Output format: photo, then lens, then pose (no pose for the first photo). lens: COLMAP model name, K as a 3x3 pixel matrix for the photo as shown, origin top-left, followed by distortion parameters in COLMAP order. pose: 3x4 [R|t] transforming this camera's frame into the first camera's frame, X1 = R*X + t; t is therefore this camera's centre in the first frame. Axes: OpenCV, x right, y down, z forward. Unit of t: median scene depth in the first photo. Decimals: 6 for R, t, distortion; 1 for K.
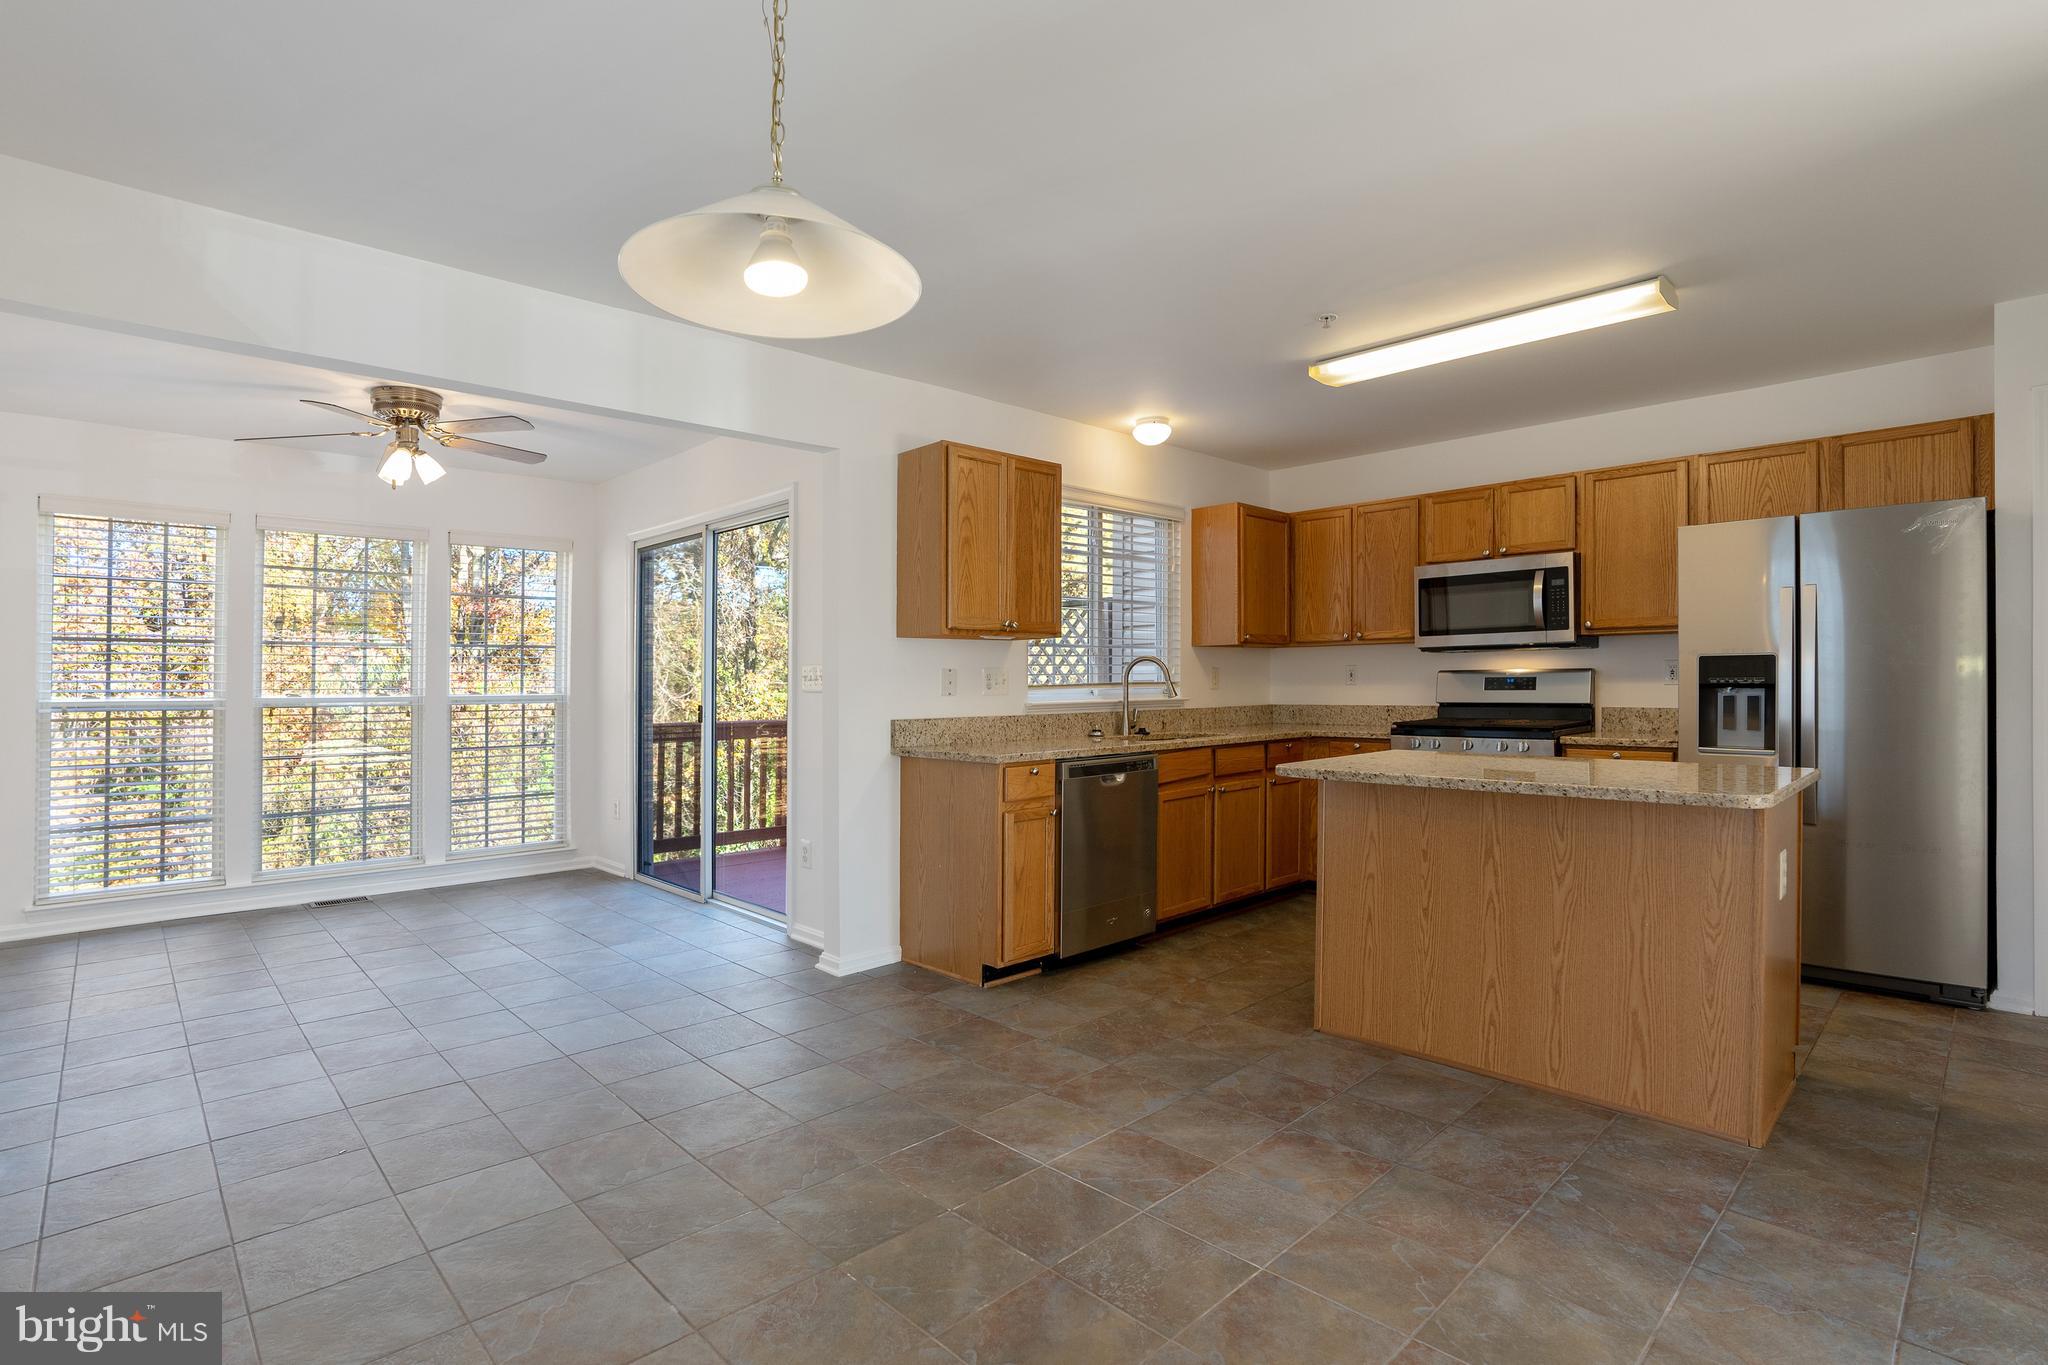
lens RADIAL K [[1015.9, 0, 1040.0], [0, 1015.9, 686.9], [0, 0, 1]] dist [-0.051982, 0.028151]
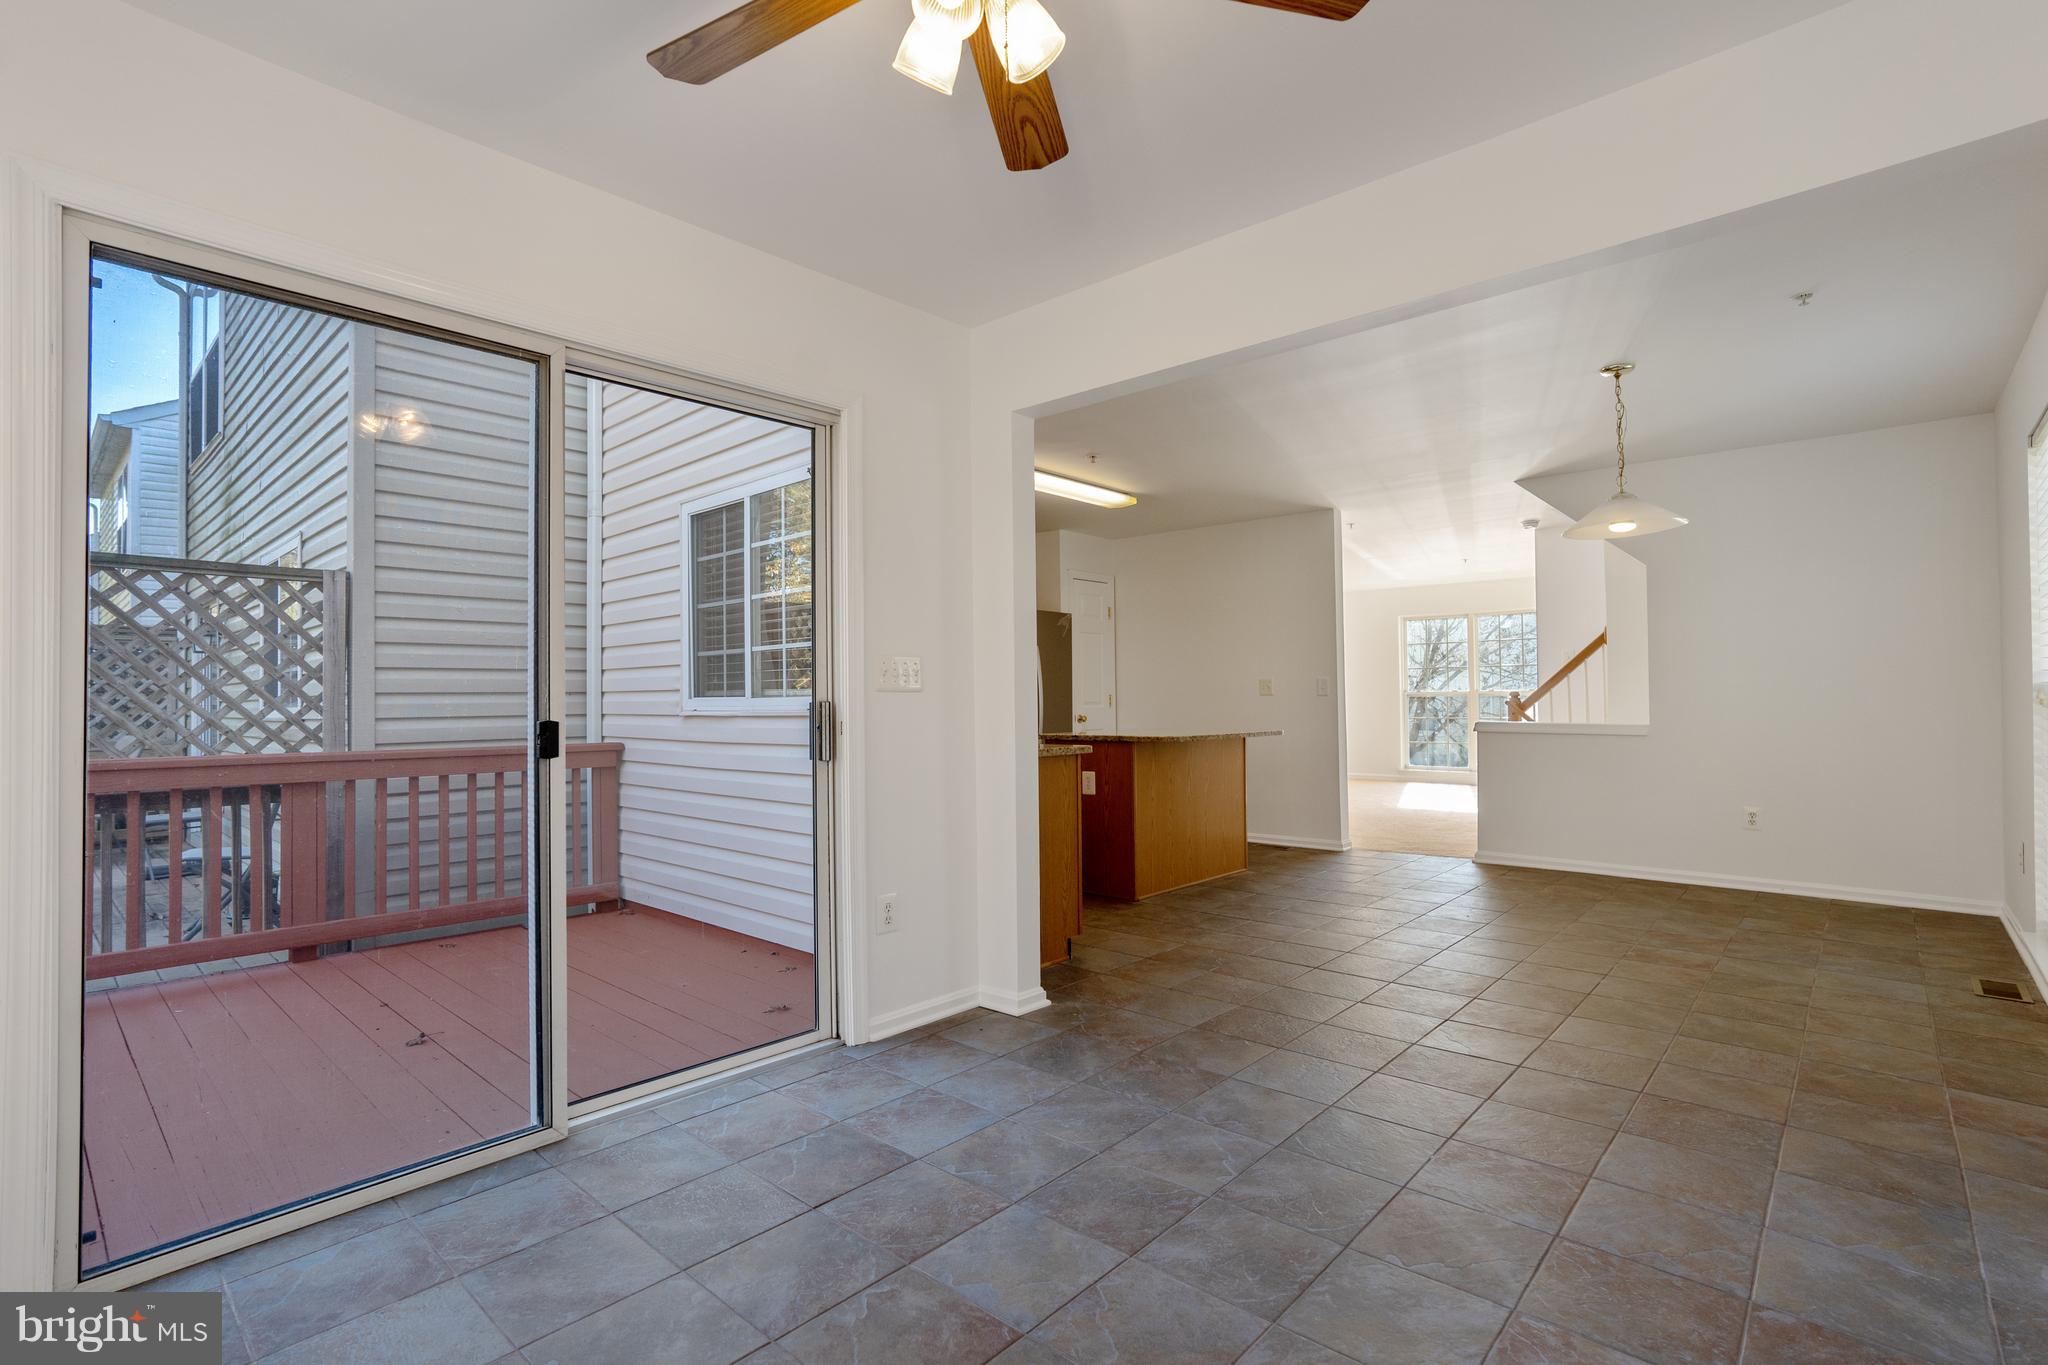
lens RADIAL K [[904.9, 0, 1024.0], [0, 904.9, 682.5], [0, 0, 1]] dist [-0.001078, -0.000006]
pose [[-0.047069, 0.031405, 0.998398, -0.987203], [0.019999, 0.999335, -0.030492, 0.026652], [-0.998691, 0.018531, -0.047666, 1.036428]]
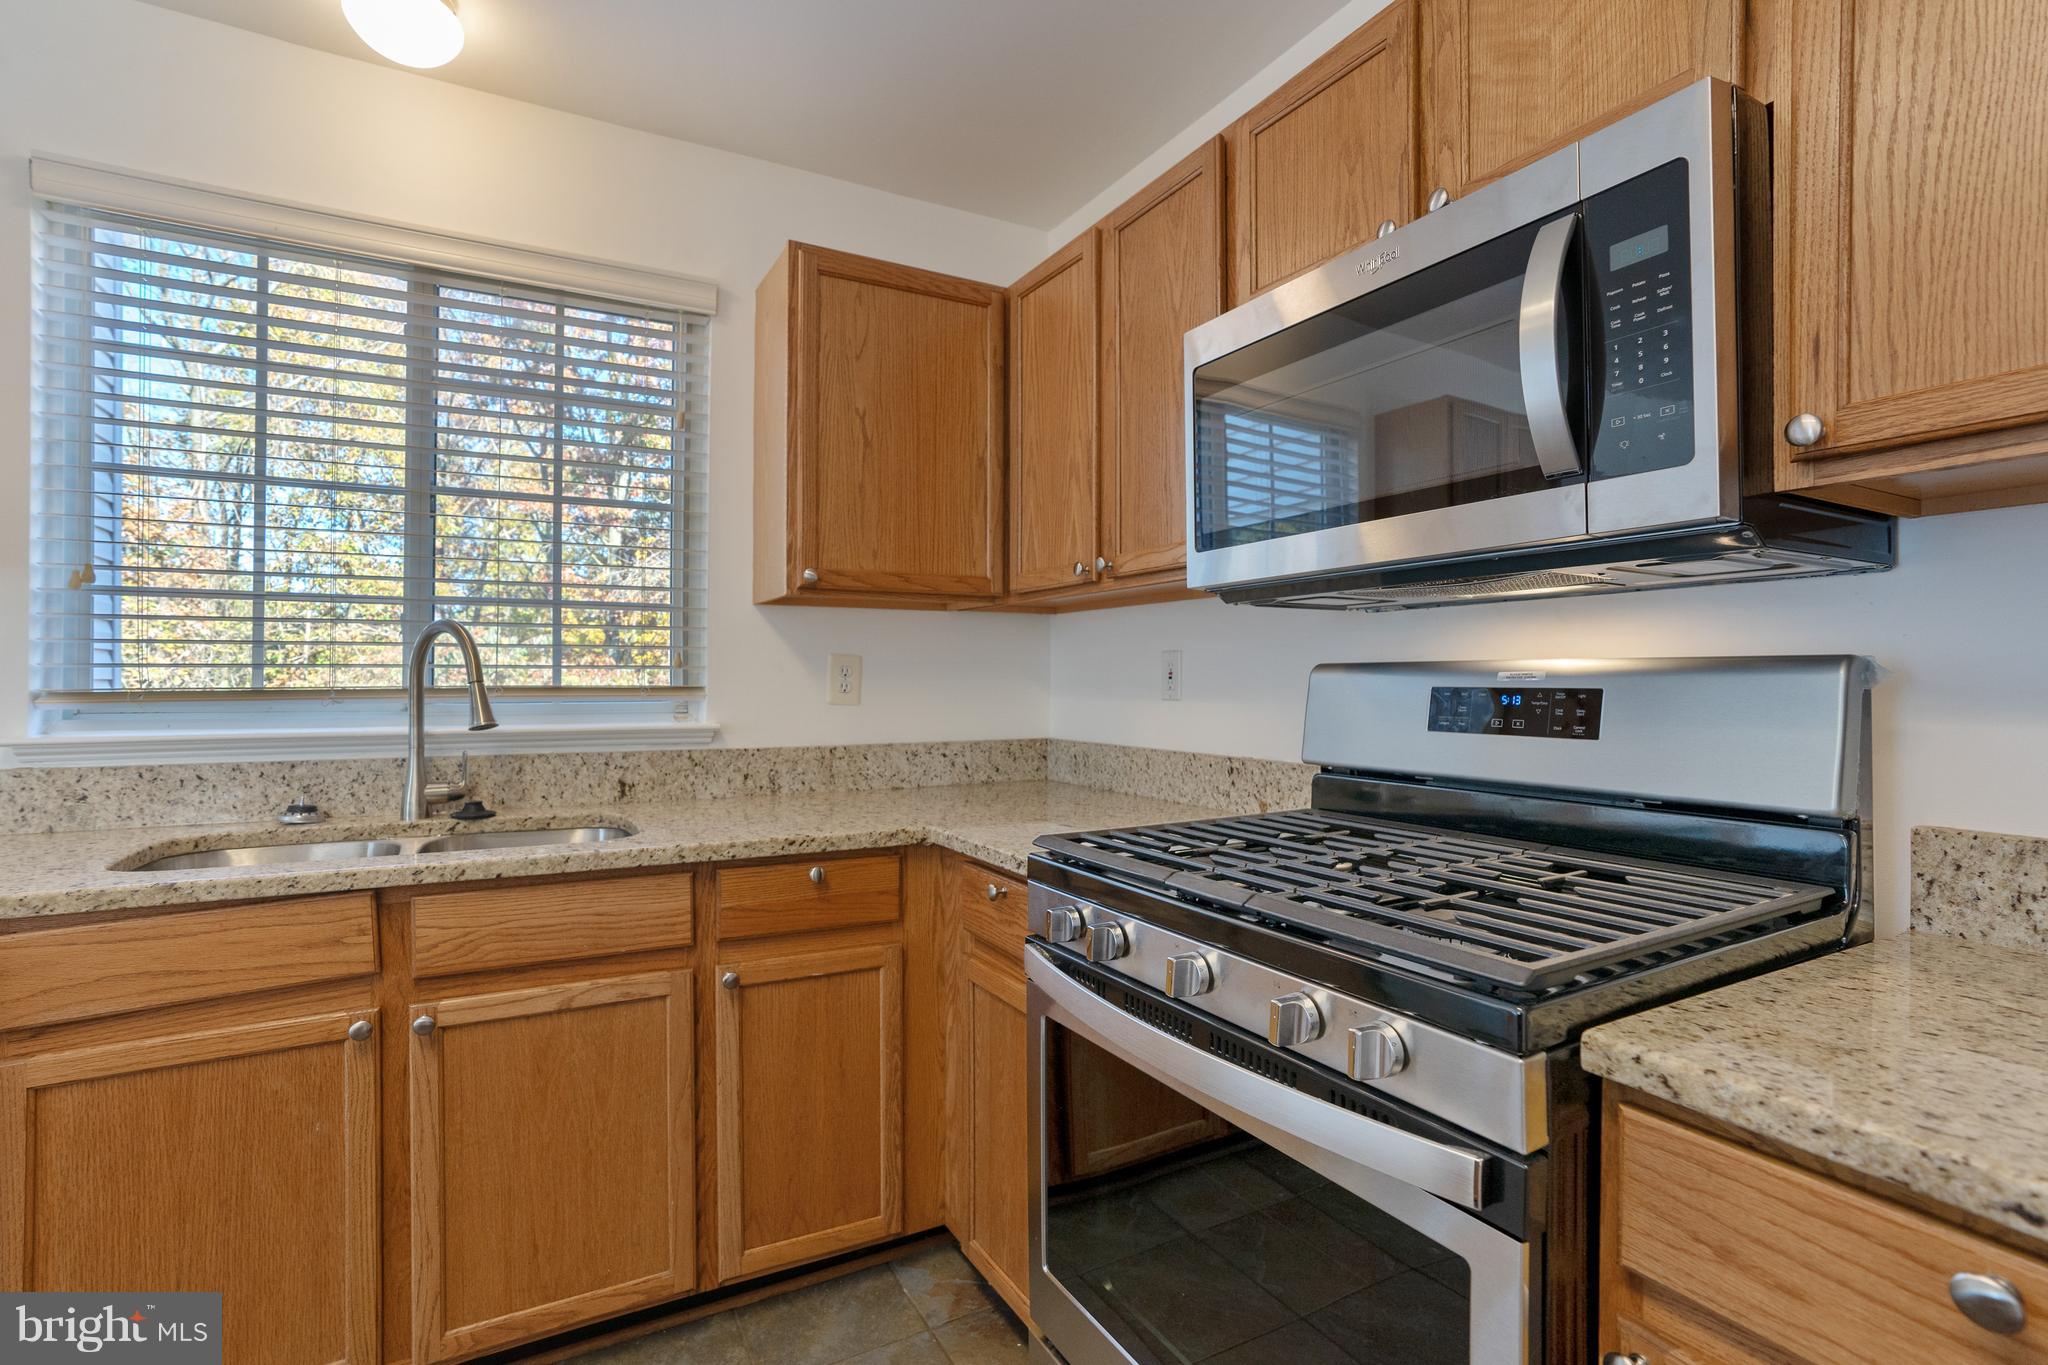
lens RADIAL K [[965.0, 0, 1014.1], [0, 965.0, 674.9], [0, 0, 1]] dist [-0.001117, 0.000199]
pose [[0.956221, 0.010577, -0.292453, 0.518436], [-0.013148, 0.999890, -0.006828, -0.012183], [0.292349, 0.010374, 0.956256, 0.882822]]
